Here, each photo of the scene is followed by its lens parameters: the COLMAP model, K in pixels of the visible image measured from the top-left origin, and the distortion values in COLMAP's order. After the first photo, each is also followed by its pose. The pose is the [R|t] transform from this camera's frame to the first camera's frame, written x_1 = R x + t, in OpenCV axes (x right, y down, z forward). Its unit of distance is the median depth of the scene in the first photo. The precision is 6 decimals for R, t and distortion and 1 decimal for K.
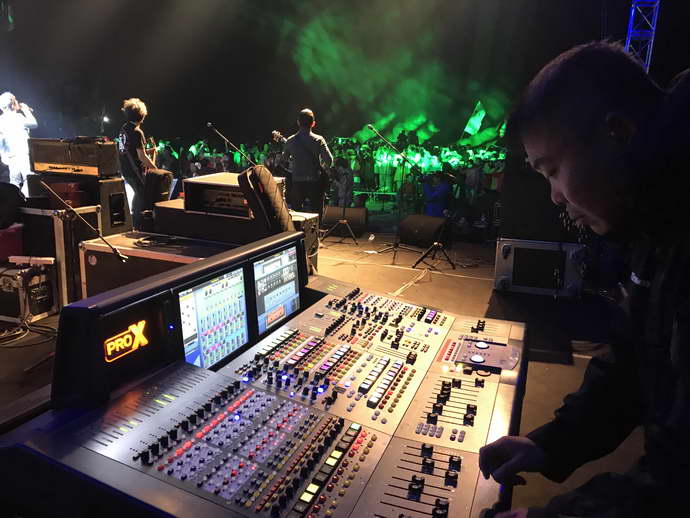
lens RADIAL K [[560.8, 0, 351.9], [0, 560.8, 239.0], [0, 0, 1]] dist [0.055780, -0.085081]
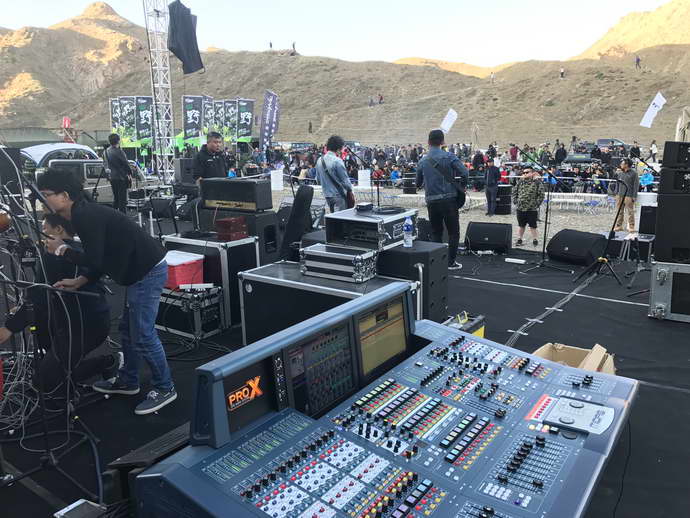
lens RADIAL K [[560.8, 0, 348.7], [0, 560.8, 256.6], [0, 0, 1]] dist [0.055780, -0.085081]
pose [[0.960018, -0.002225, -0.279931, 0.144527], [0.008291, 0.999756, 0.020486, -0.121686], [0.279817, -0.021988, 0.959802, -0.105369]]
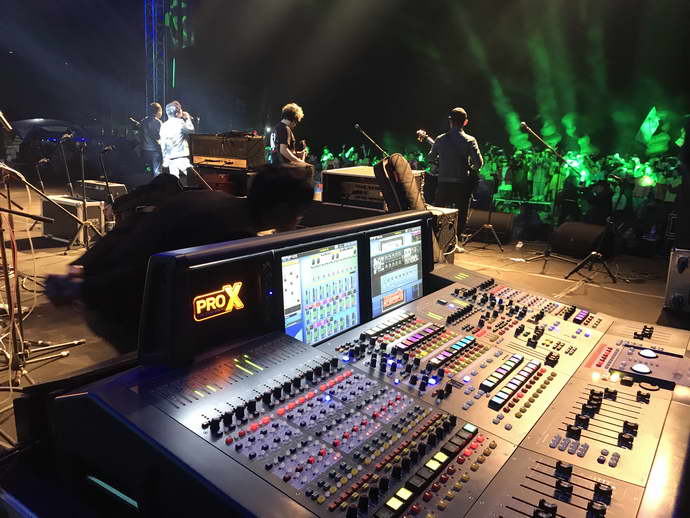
lens RADIAL K [[560.8, 0, 351.1], [0, 560.8, 241.1], [0, 0, 1]] dist [0.055780, -0.085081]
pose [[0.965283, 0.044137, -0.257450, 0.031234], [-0.048438, 0.998772, -0.010383, 0.069737], [0.256675, 0.022492, 0.966236, 0.146253]]
